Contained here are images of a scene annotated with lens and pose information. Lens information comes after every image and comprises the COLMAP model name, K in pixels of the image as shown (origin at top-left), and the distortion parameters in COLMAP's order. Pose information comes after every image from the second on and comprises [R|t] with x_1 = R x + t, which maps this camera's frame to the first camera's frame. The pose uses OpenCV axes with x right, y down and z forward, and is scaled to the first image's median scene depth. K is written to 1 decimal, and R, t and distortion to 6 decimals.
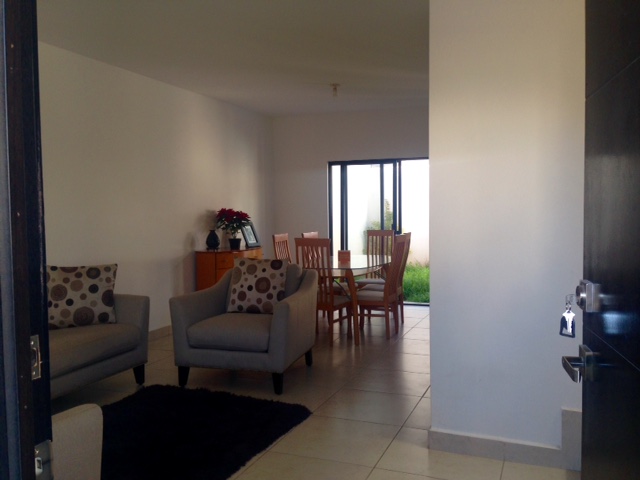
lens RADIAL K [[609.5, 0, 320.0], [0, 609.5, 240.0], [0, 0, 1]] dist [0.098948, 0.007091]
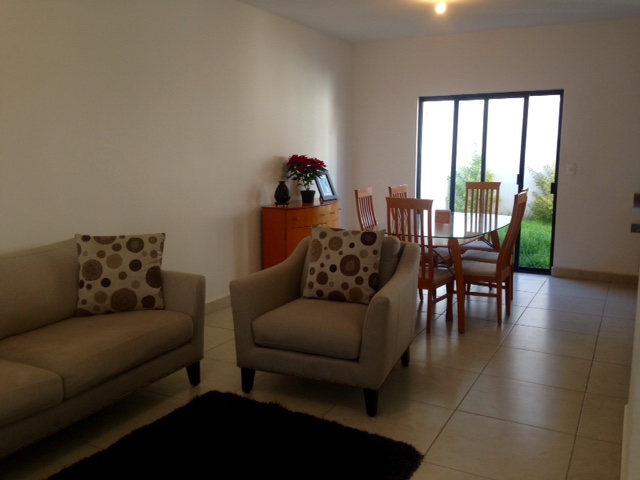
lens RADIAL K [[609.5, 0, 320.0], [0, 609.5, 240.0], [0, 0, 1]] dist [0.098948, 0.007091]
pose [[0.994468, 0.025295, -0.101946, -0.054102], [-0.014544, 0.994382, 0.104845, -0.036062], [0.104025, -0.102782, 0.989249, 0.249220]]
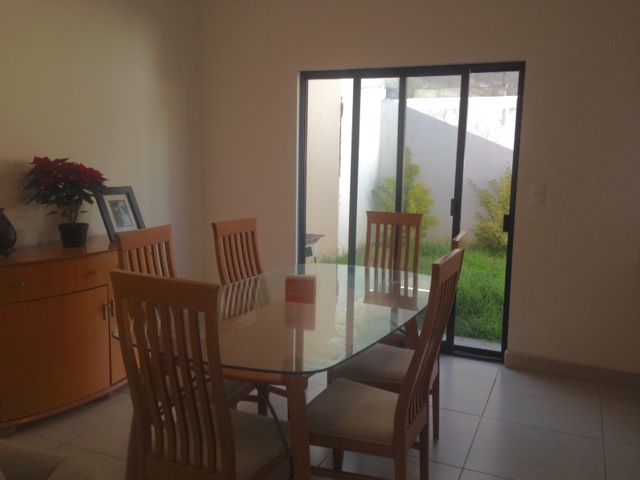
lens RADIAL K [[609.5, 0, 320.0], [0, 609.5, 240.0], [0, 0, 1]] dist [0.098948, 0.007091]
pose [[0.999177, 0.034655, -0.021088, 0.082527], [-0.032580, 0.995241, 0.091839, -0.060615], [0.024170, -0.091076, 0.995551, 0.836135]]
